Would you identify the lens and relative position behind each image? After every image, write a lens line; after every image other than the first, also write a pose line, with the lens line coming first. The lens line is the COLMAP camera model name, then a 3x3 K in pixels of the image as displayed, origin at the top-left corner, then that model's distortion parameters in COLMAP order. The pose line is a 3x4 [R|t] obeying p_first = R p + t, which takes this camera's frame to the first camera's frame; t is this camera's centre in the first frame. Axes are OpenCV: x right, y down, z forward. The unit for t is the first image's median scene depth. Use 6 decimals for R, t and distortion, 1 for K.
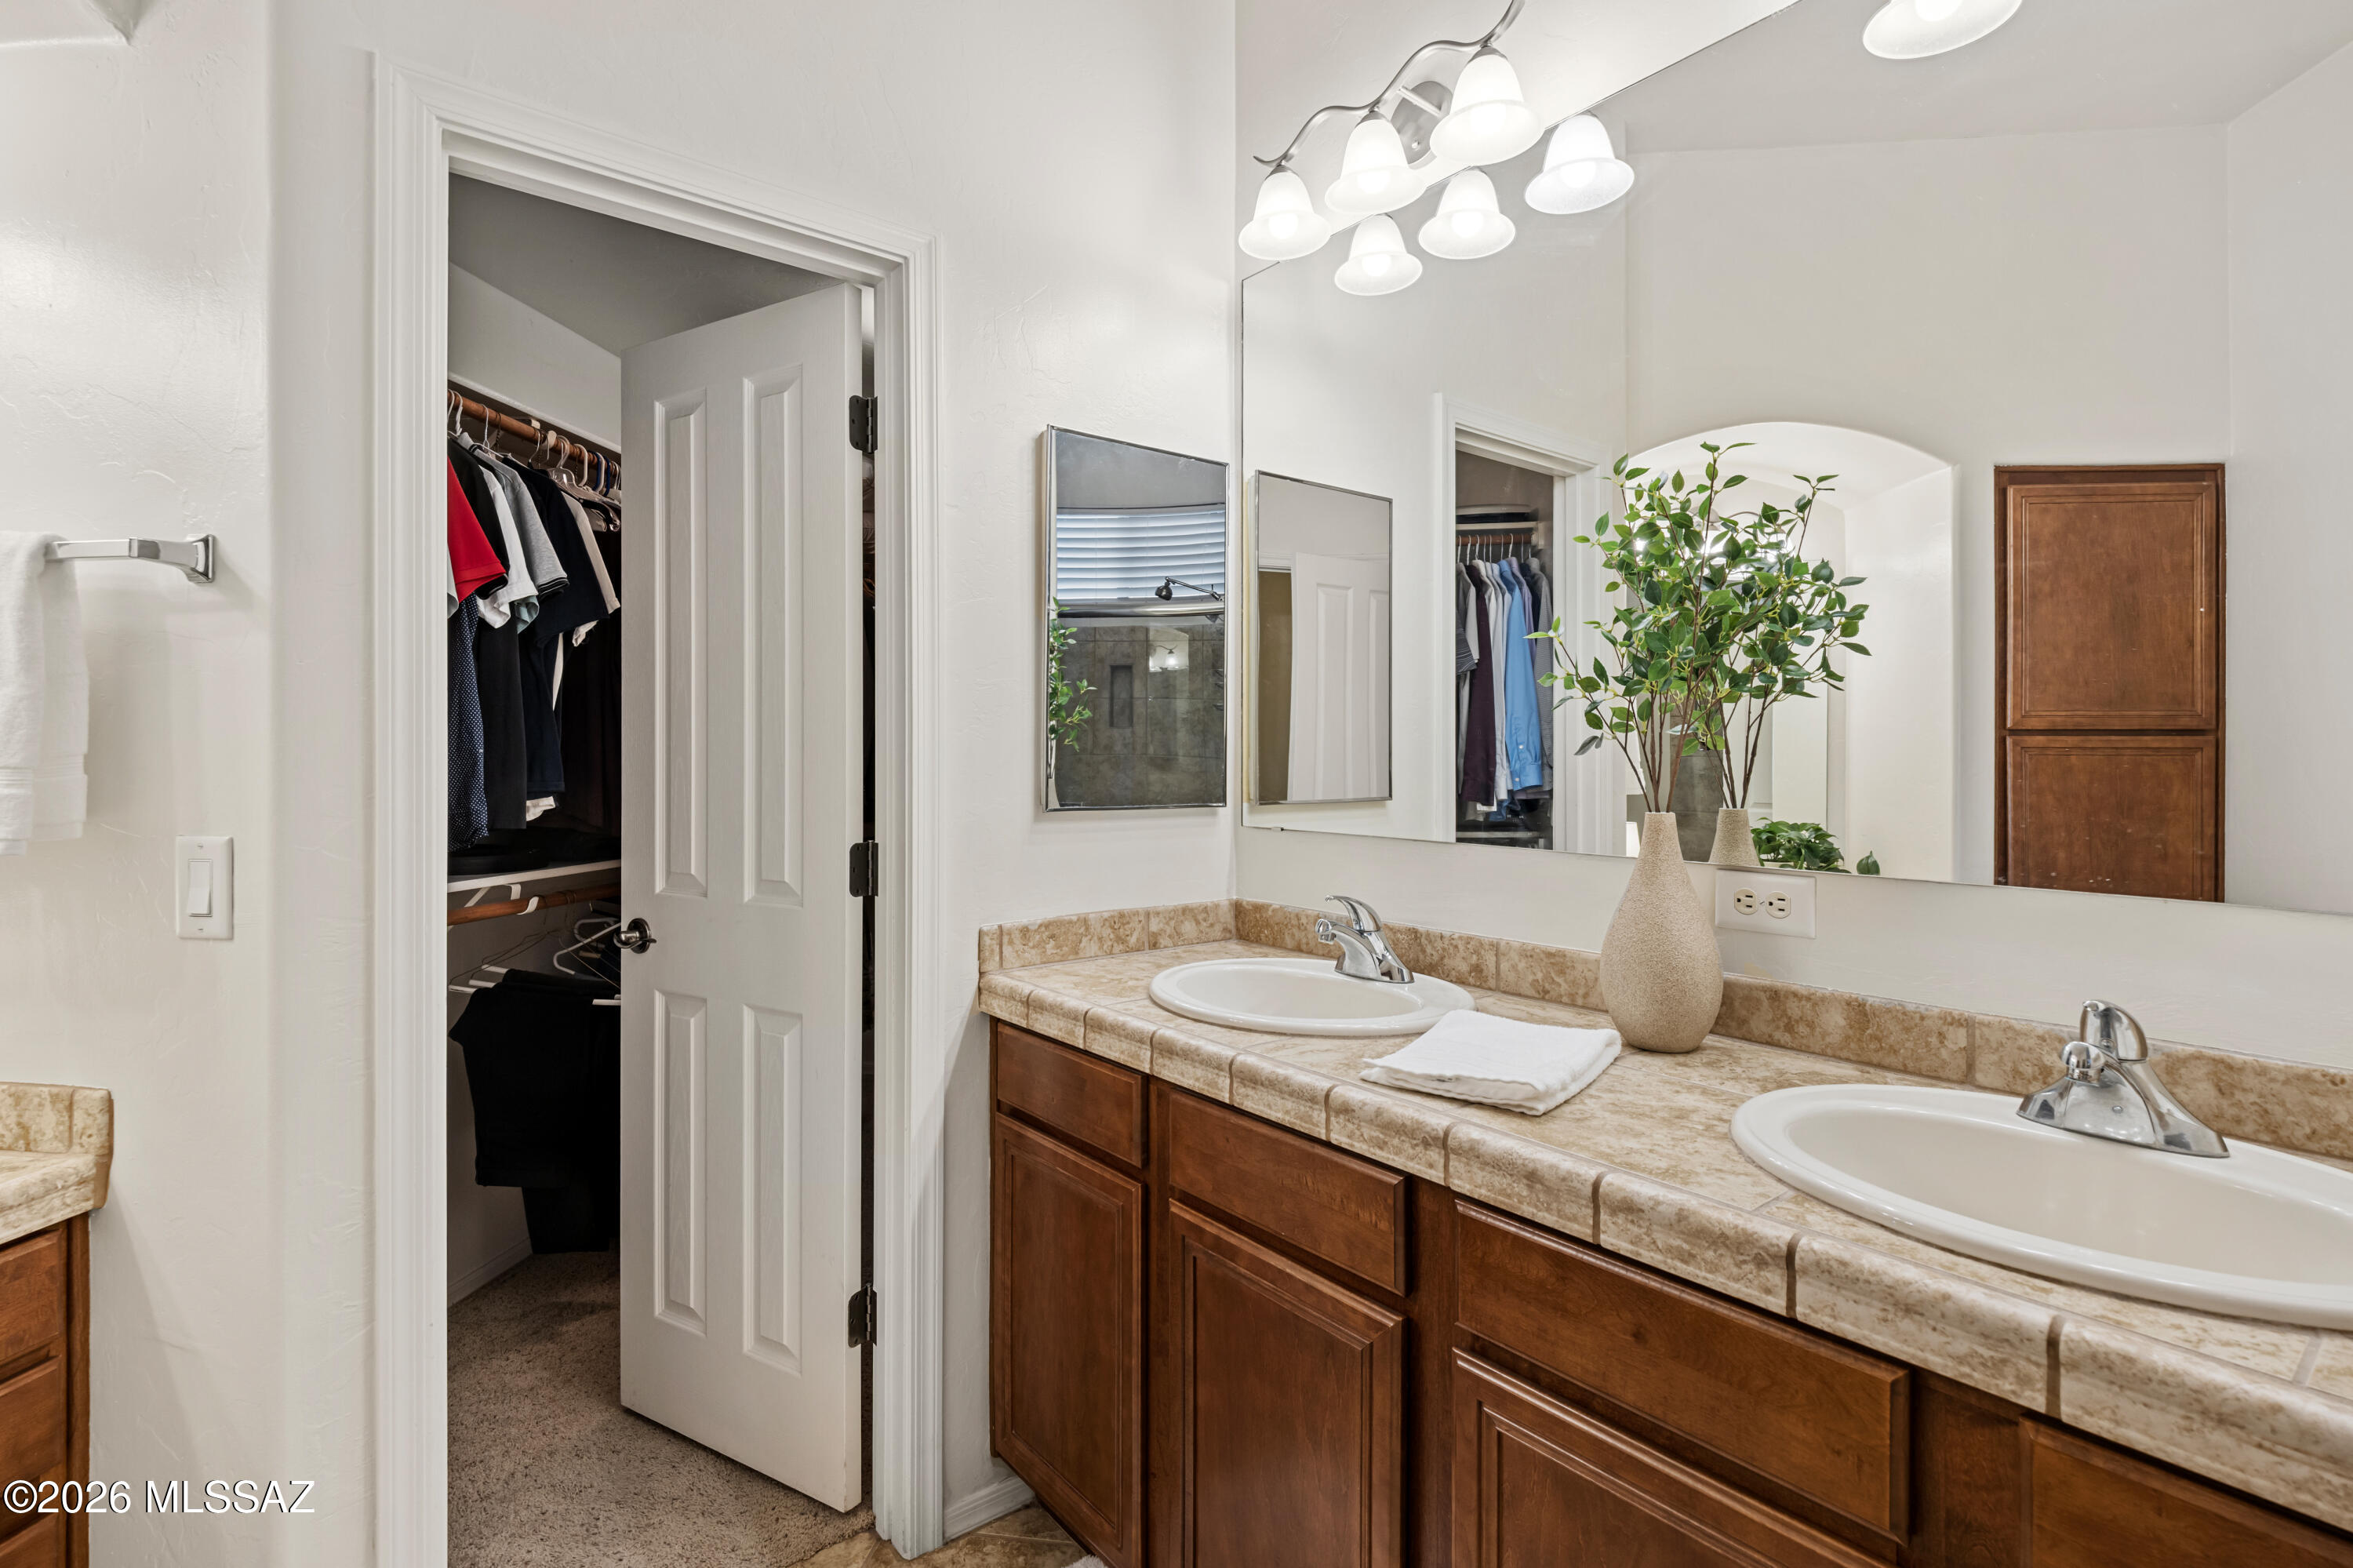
lens RADIAL K [[1114.2, 0, 1194.3], [0, 1114.2, 755.5], [0, 0, 1]] dist [0.010425, -0.000398]
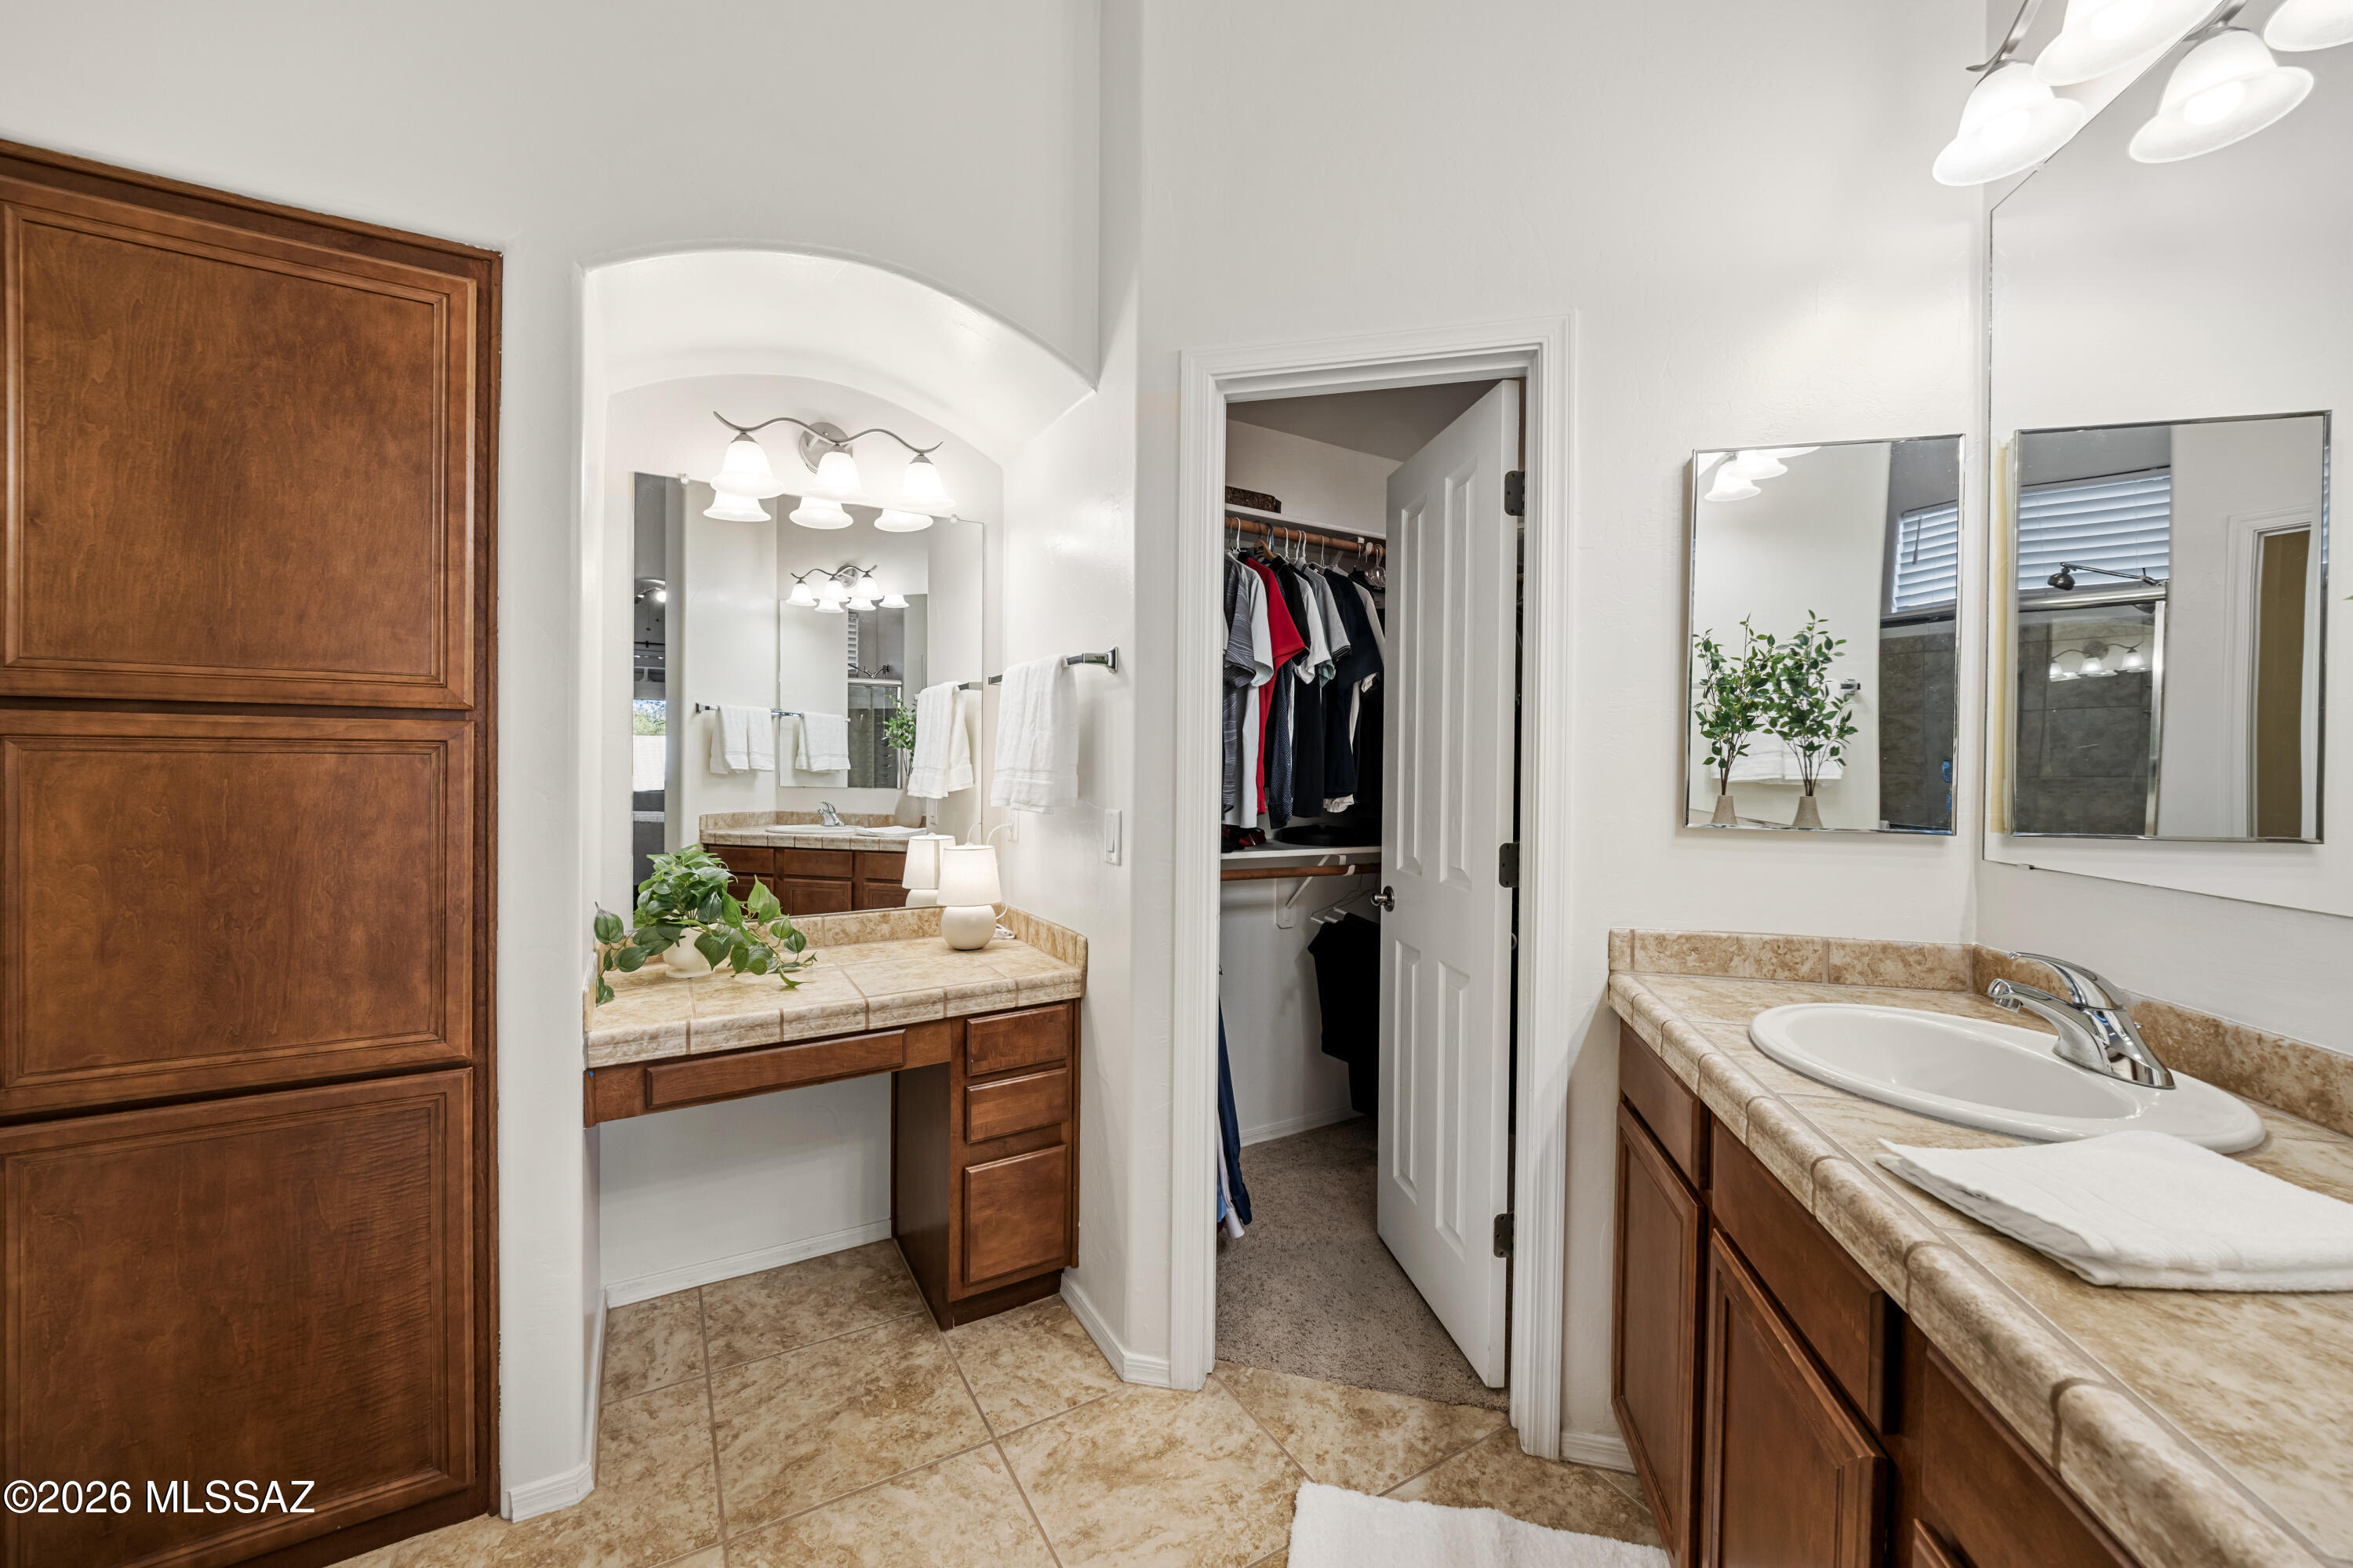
lens RADIAL K [[913.2, 0, 1166.7], [0, 913.2, 772.6], [0, 0, 1]] dist [-0.000178, -0.002467]
pose [[0.603628, 0.012987, -0.797160, 0.250765], [-0.011029, 0.999908, 0.007939, -0.001442], [0.797190, 0.004000, 0.603716, 0.107961]]
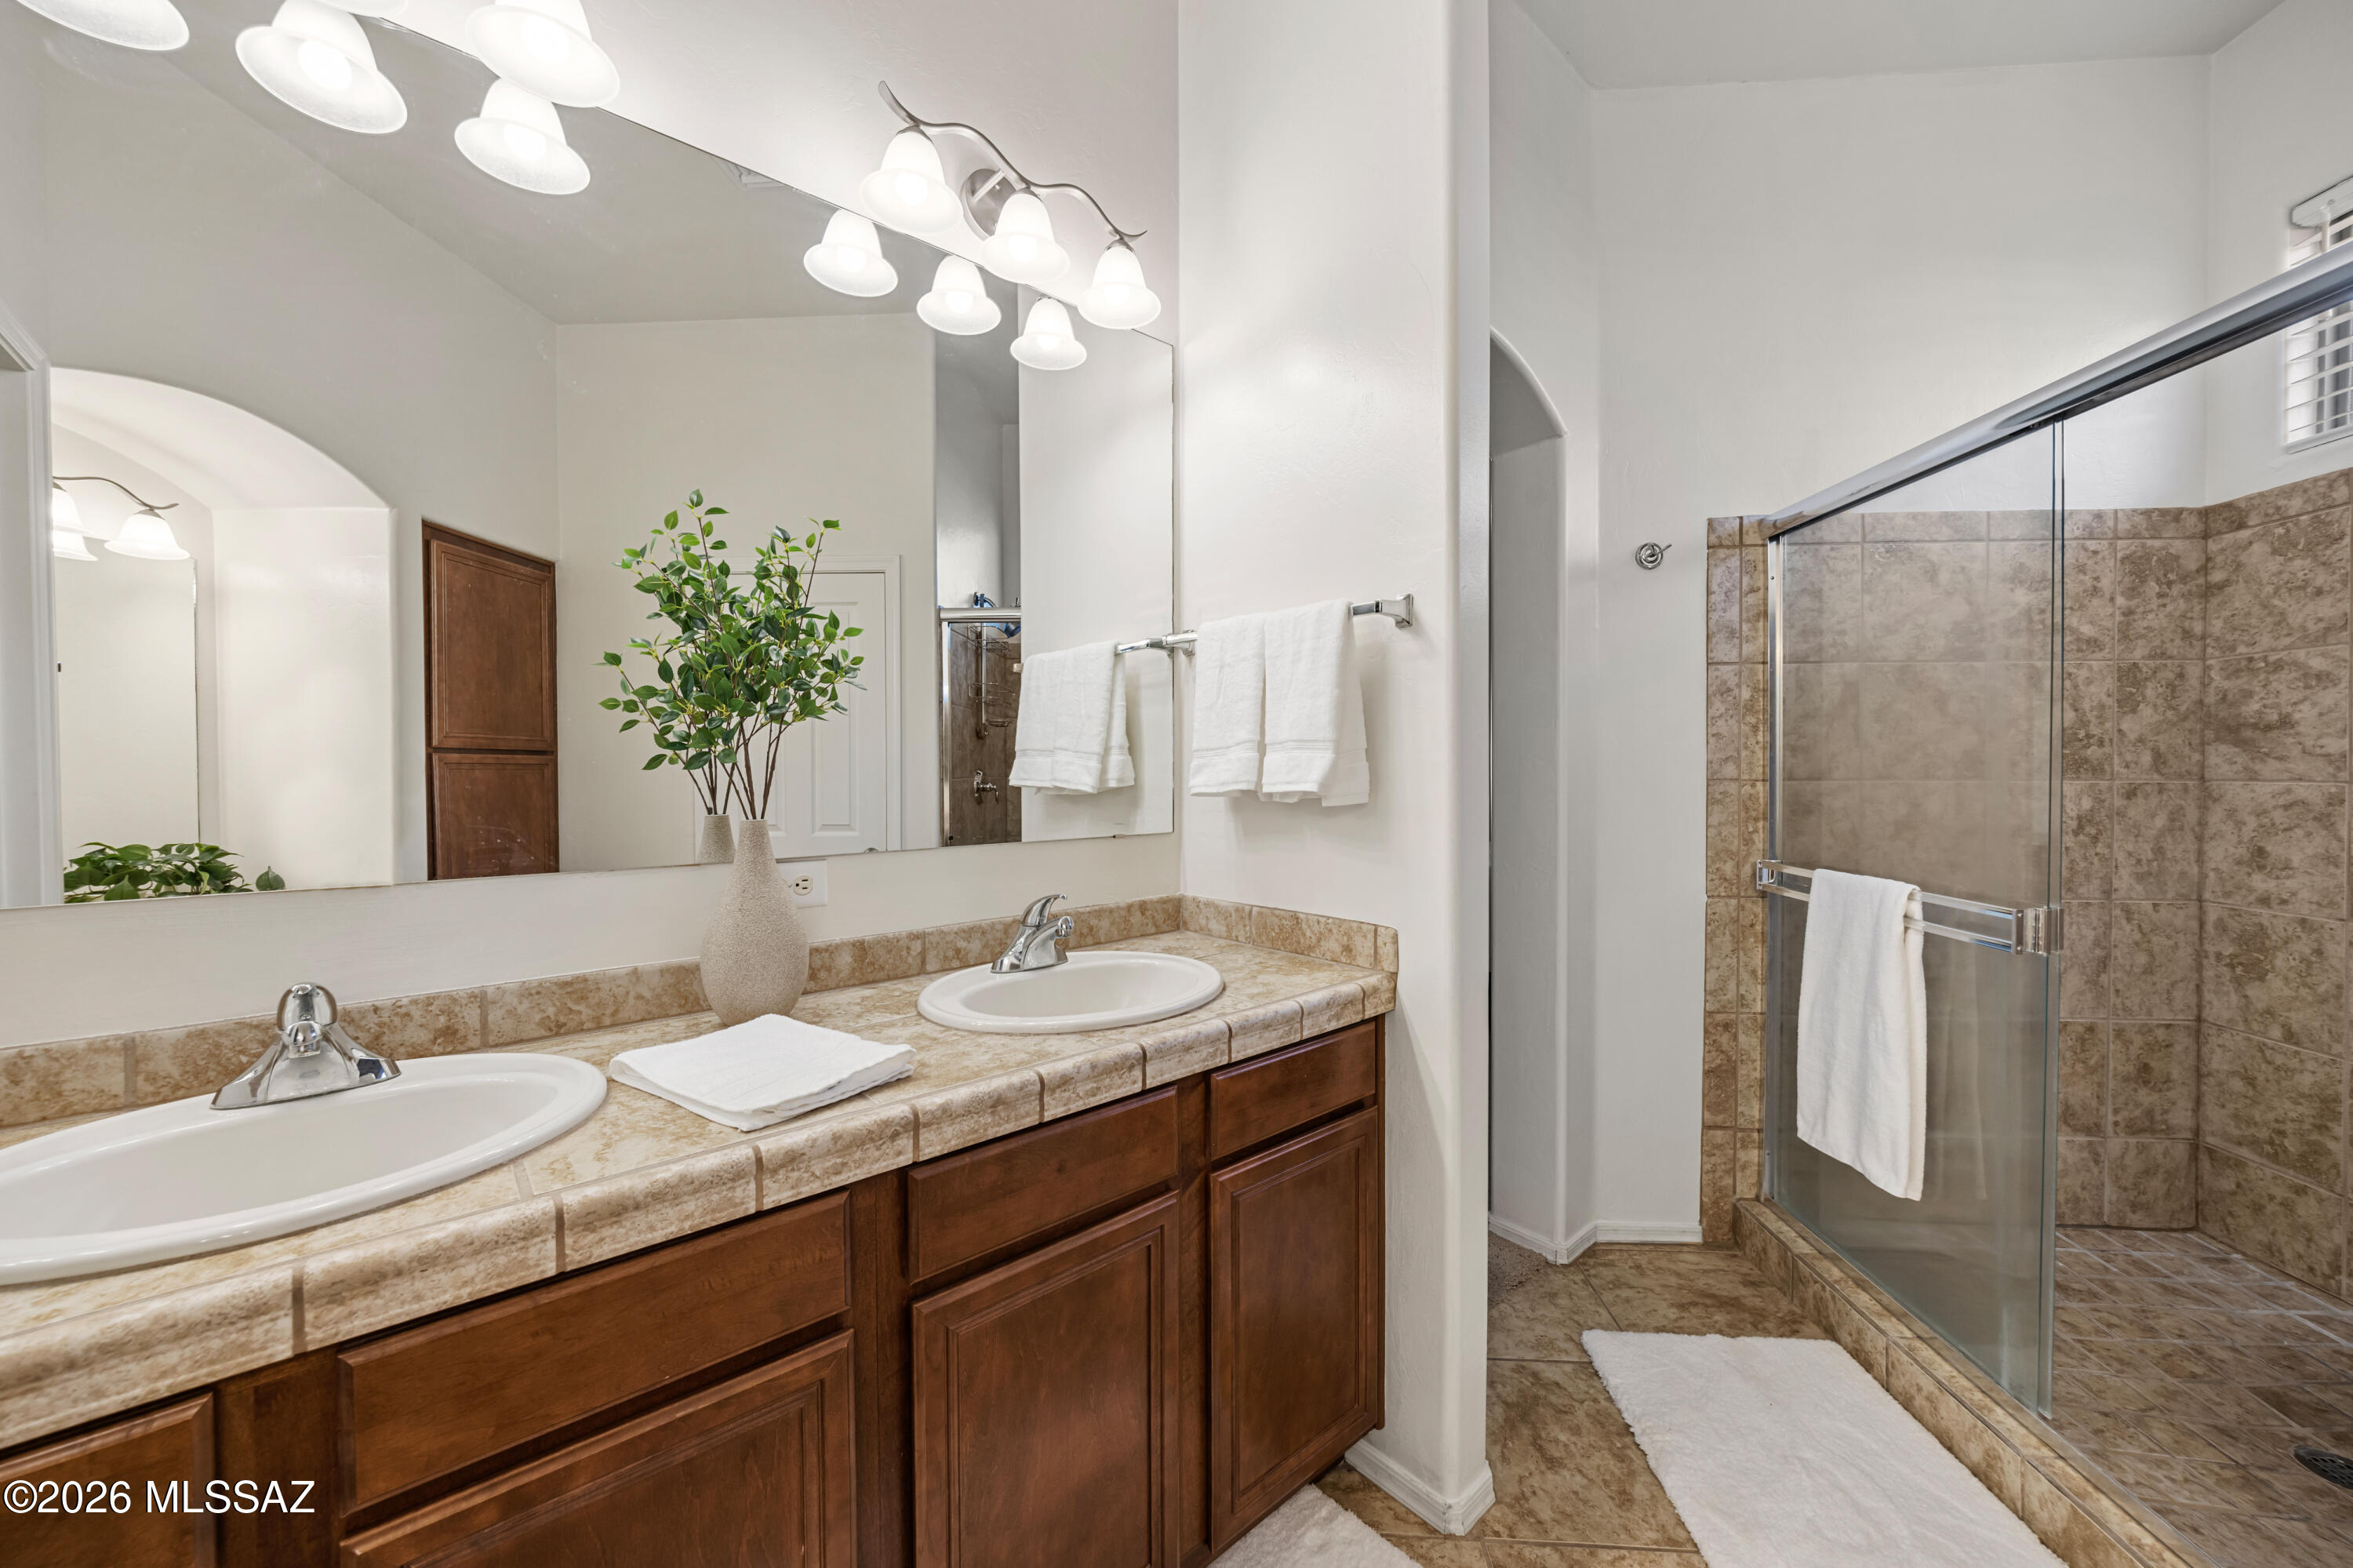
lens RADIAL K [[860.3, 0, 1176.5], [0, 860.3, 784.0], [0, 0, 1]] dist [-0.001044, -0.000286]
pose [[-0.038936, -0.019998, 0.999042, -0.370482], [0.002728, 0.999794, 0.020119, -0.001594], [-0.999238, 0.003508, -0.038874, 0.460763]]
